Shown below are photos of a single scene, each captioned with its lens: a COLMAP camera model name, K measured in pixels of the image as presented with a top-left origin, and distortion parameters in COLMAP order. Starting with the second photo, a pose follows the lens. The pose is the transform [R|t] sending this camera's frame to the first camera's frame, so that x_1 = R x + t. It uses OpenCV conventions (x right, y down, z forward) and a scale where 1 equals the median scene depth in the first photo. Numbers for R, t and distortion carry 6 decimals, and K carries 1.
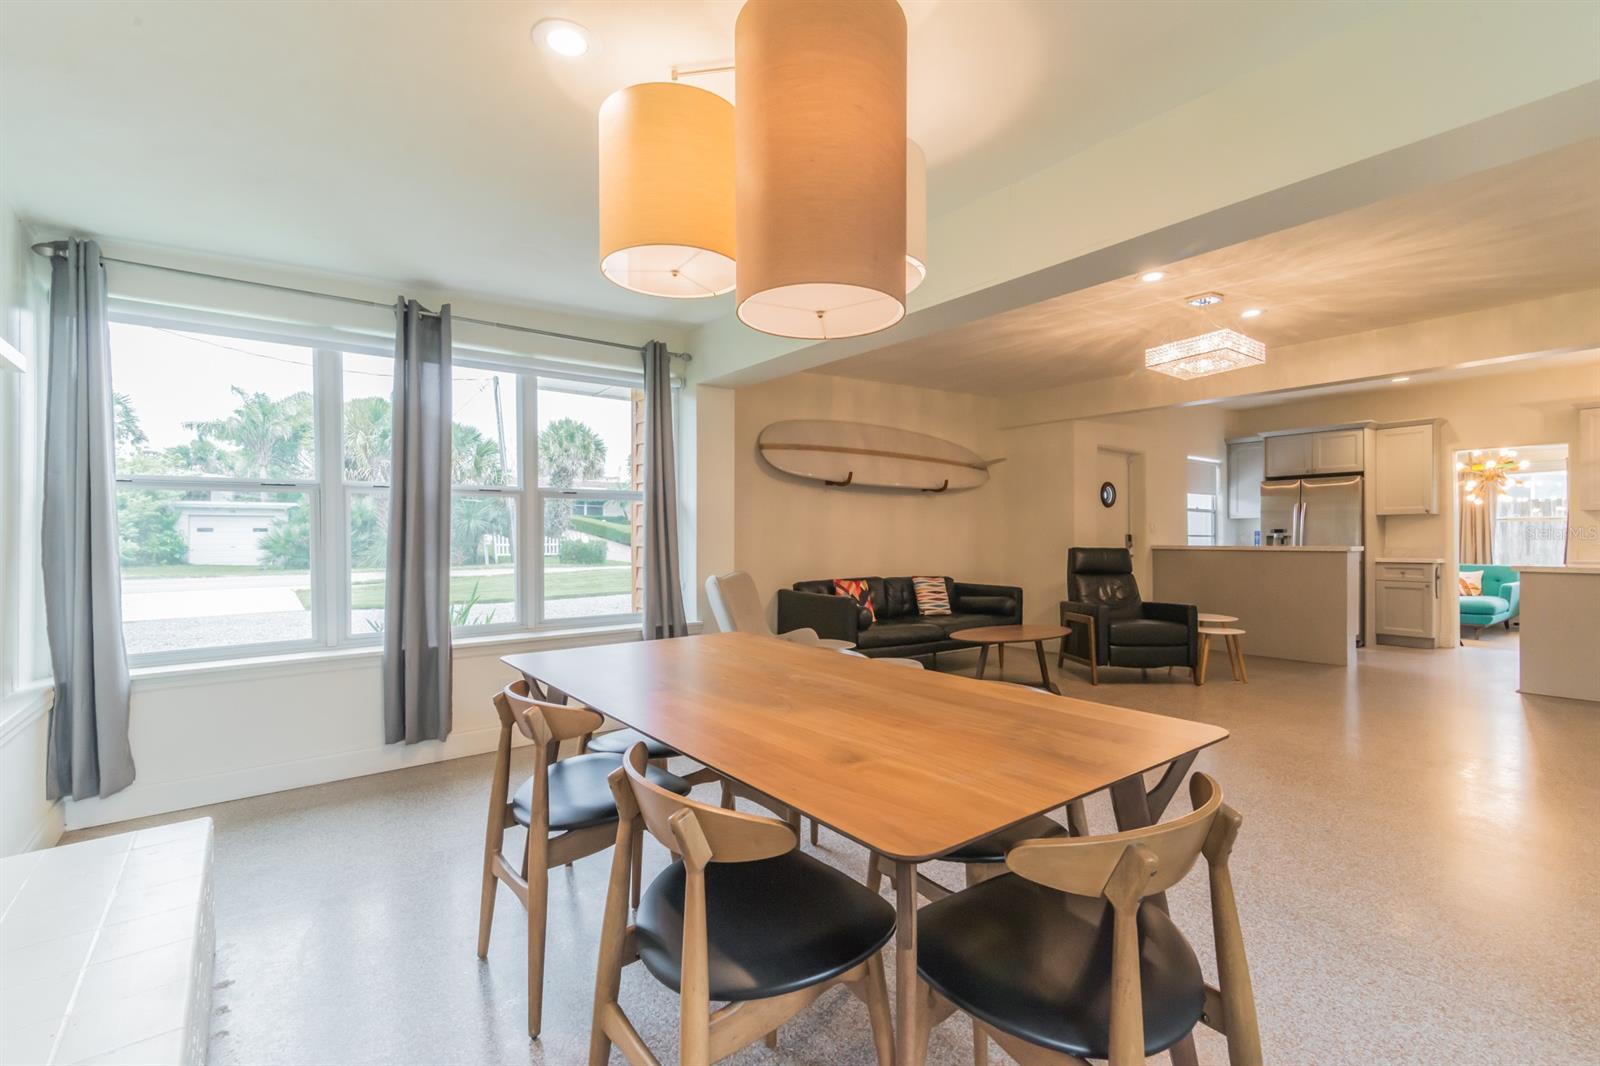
lens RADIAL K [[722.0, 0, 799.8], [0, 722.0, 537.9], [0, 0, 1]] dist [0.014028, -0.000359]
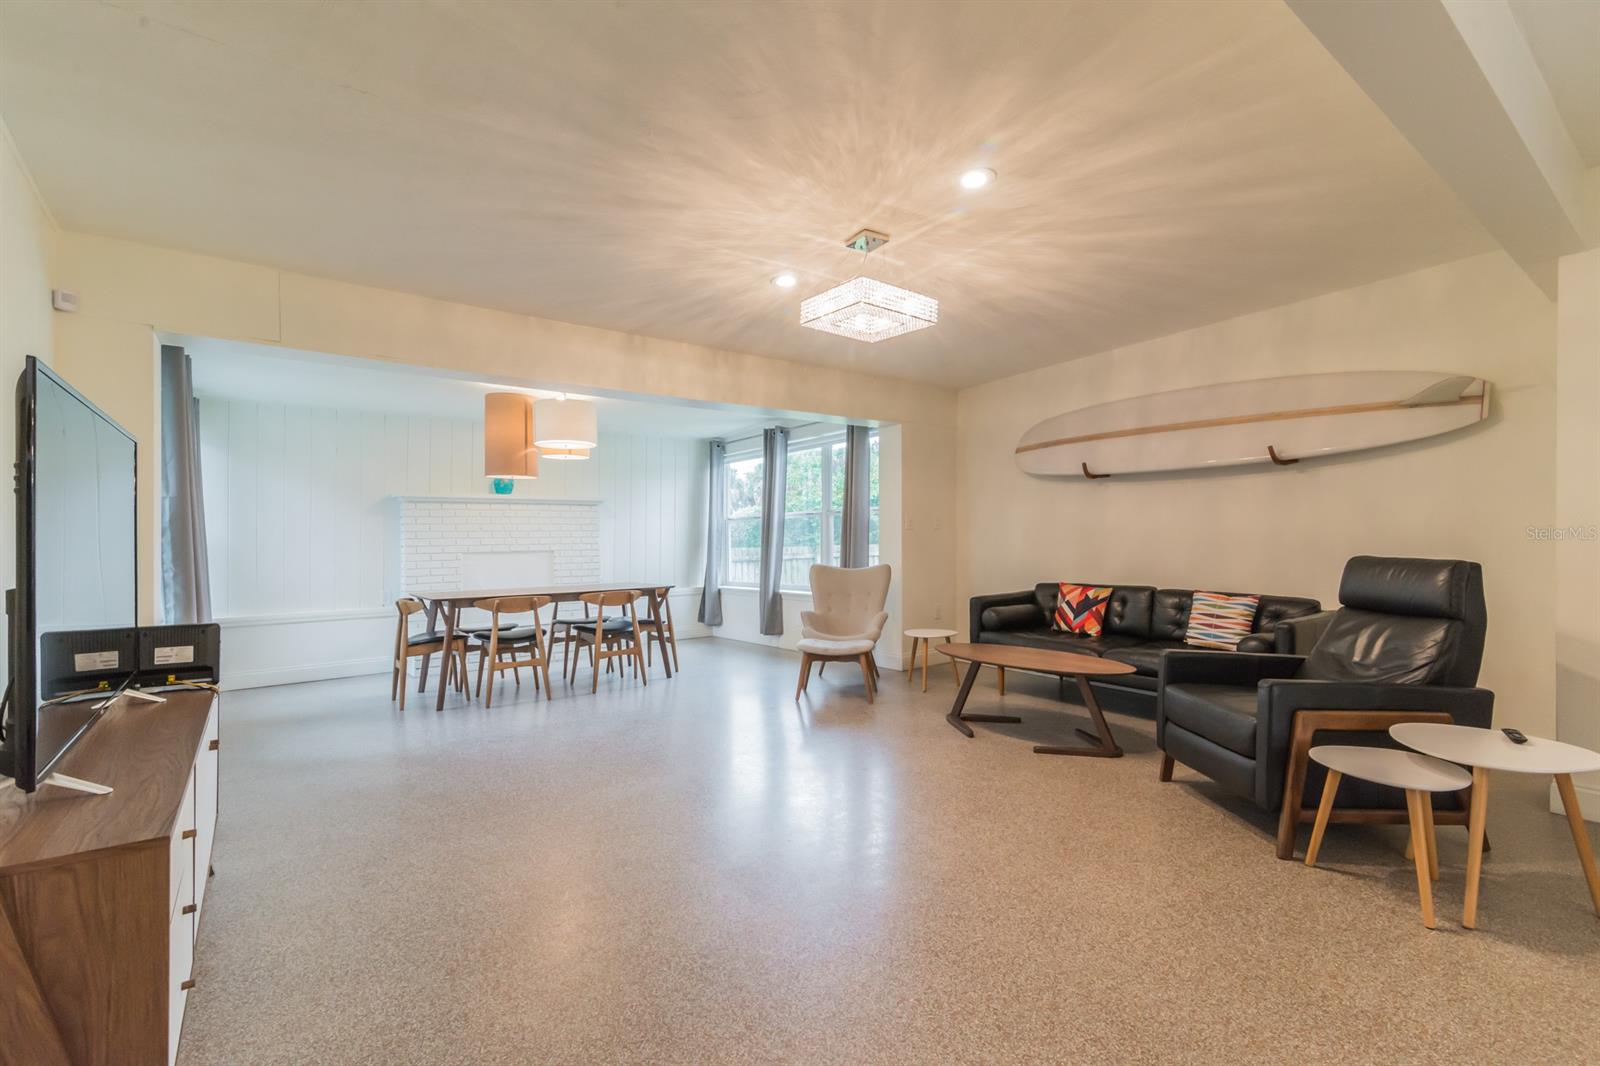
lens RADIAL K [[722.0, 0, 799.8], [0, 722.0, 537.9], [0, 0, 1]] dist [0.014028, -0.000359]
pose [[0.000011, -0.001381, -0.999999, 1.183845], [0.005794, 0.999982, -0.001381, -0.000779], [0.999983, -0.005794, 0.000019, 0.807415]]
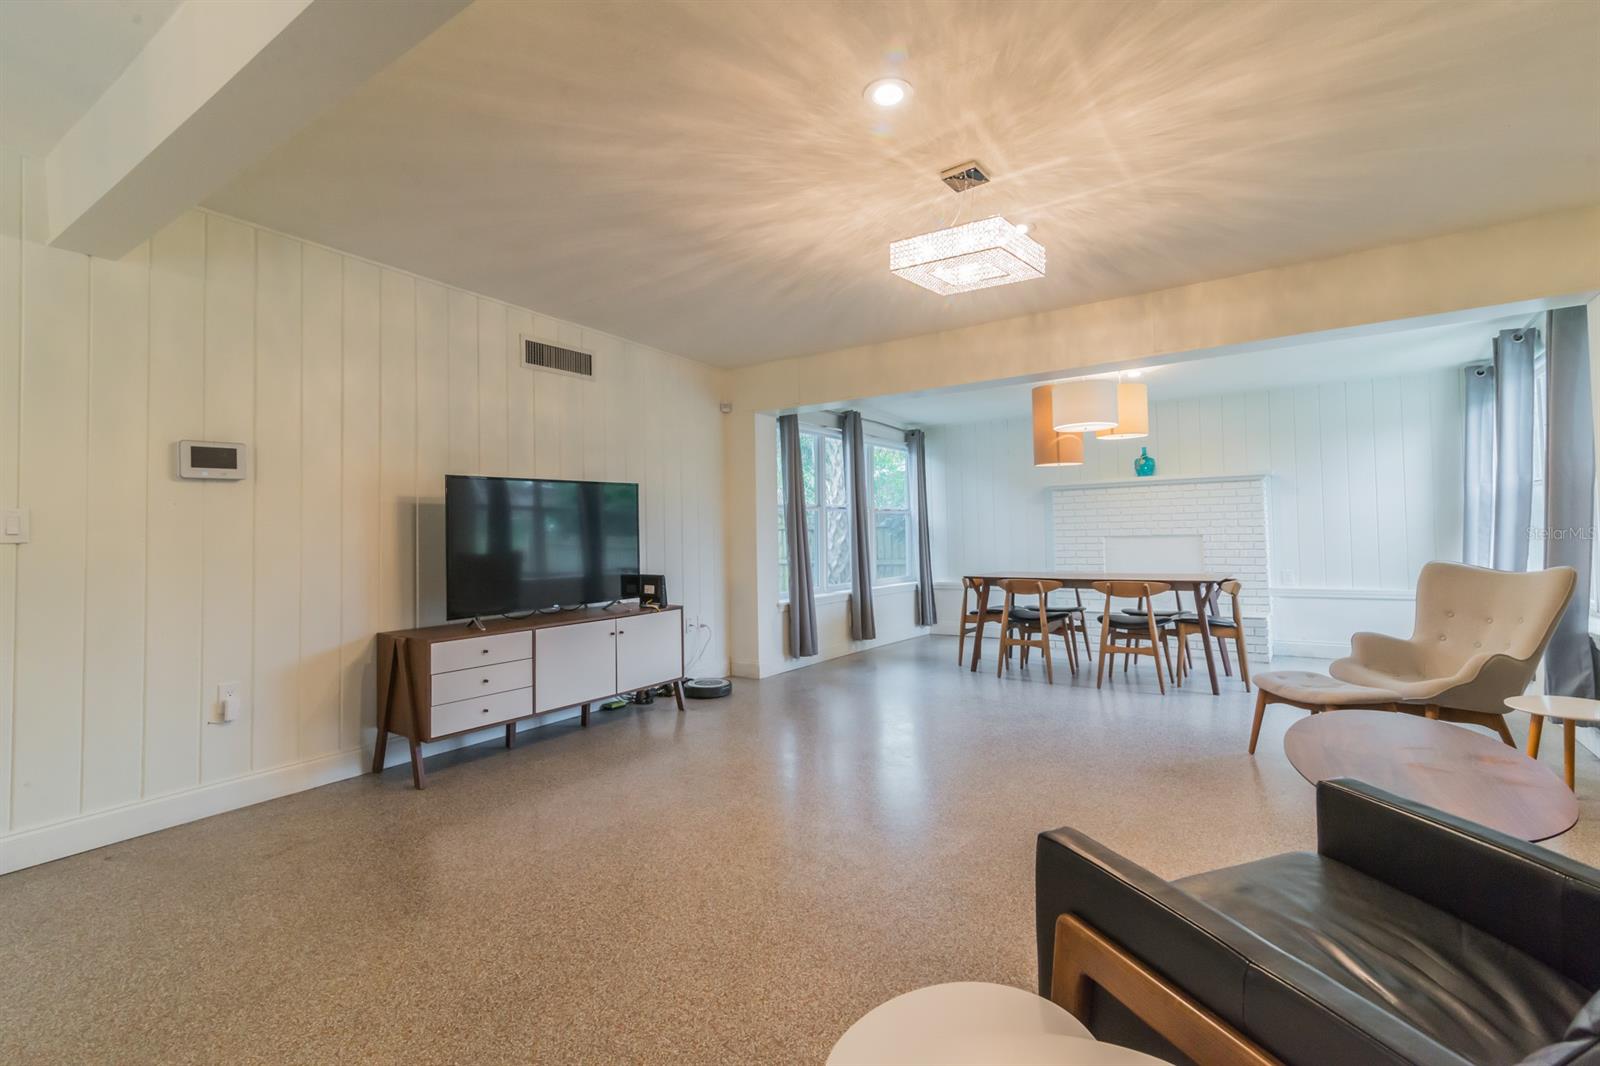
lens RADIAL K [[740.8, 0, 801.8], [0, 740.8, 506.6], [0, 0, 1]] dist [0.013895, -0.000289]
pose [[-0.954193, 0.008535, -0.299070, 0.798658], [0.018631, 0.999348, -0.030924, -0.002368], [0.298611, -0.035079, -0.953730, 1.402316]]
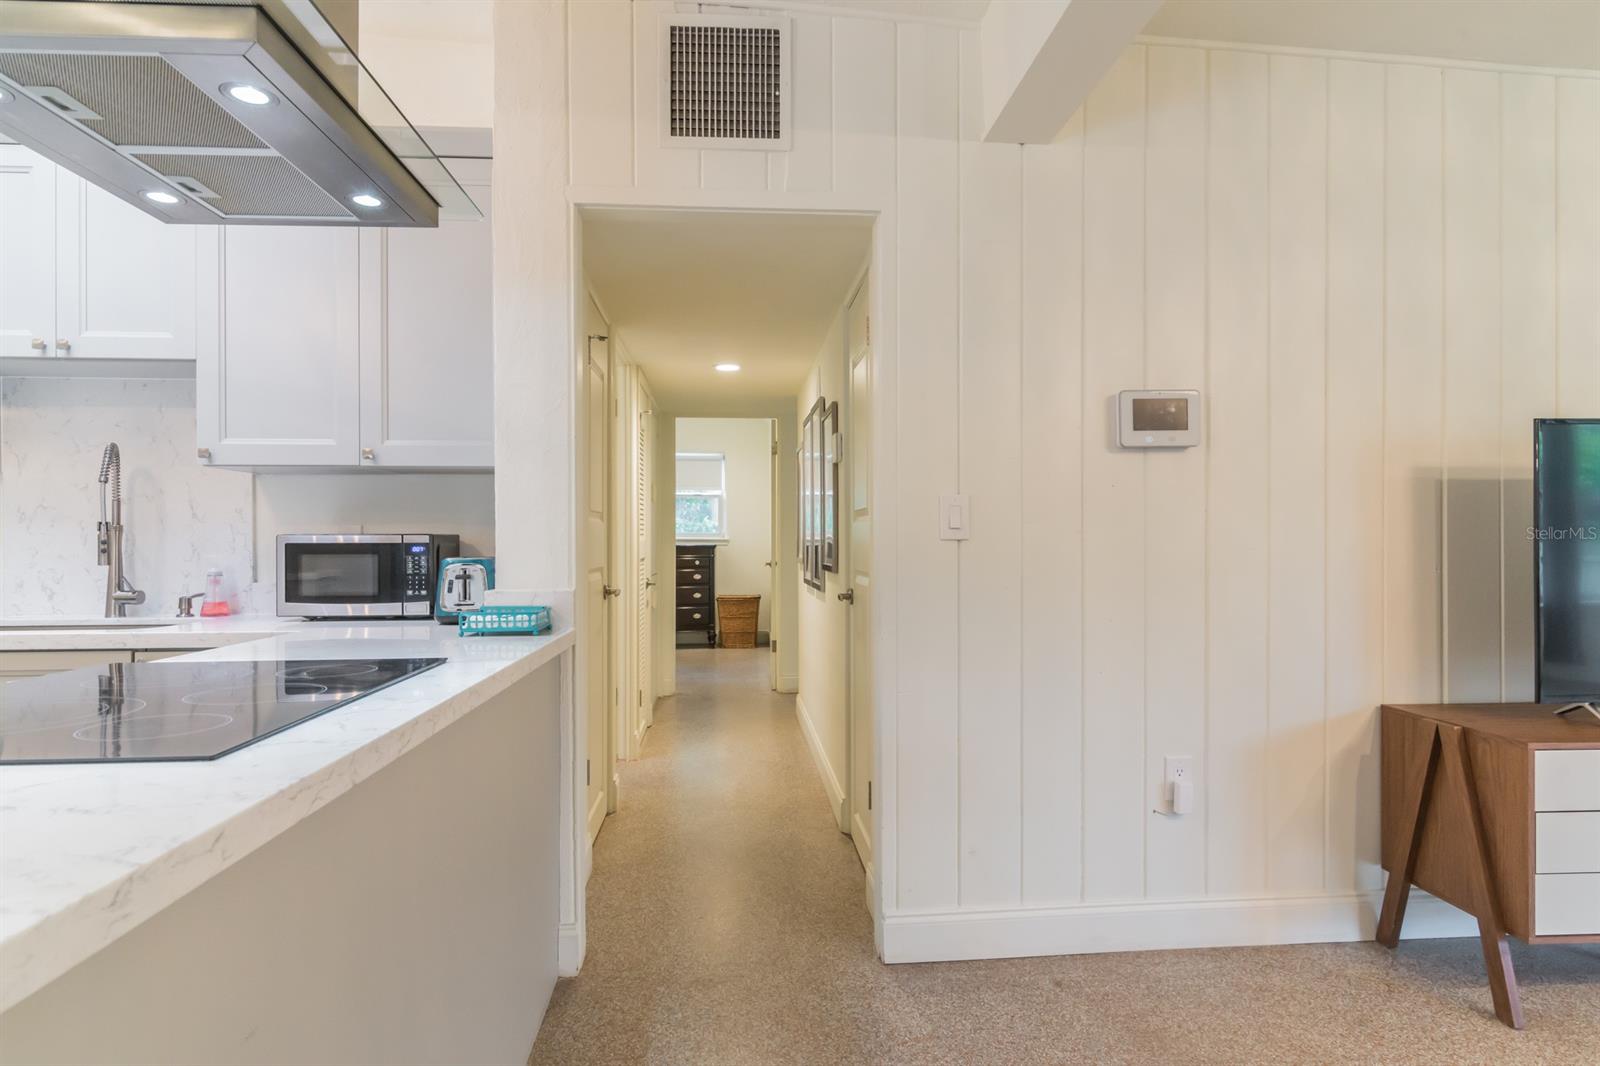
lens RADIAL K [[947.9, 0, 807.6], [0, 947.9, 538.7], [0, 0, 1]] dist [0.003393, 0.000653]
pose [[-0.836839, 0.005030, 0.547426, 0.972656], [0.003901, 0.999987, -0.003224, -0.002536], [-0.547435, -0.000563, -0.836848, 1.184809]]
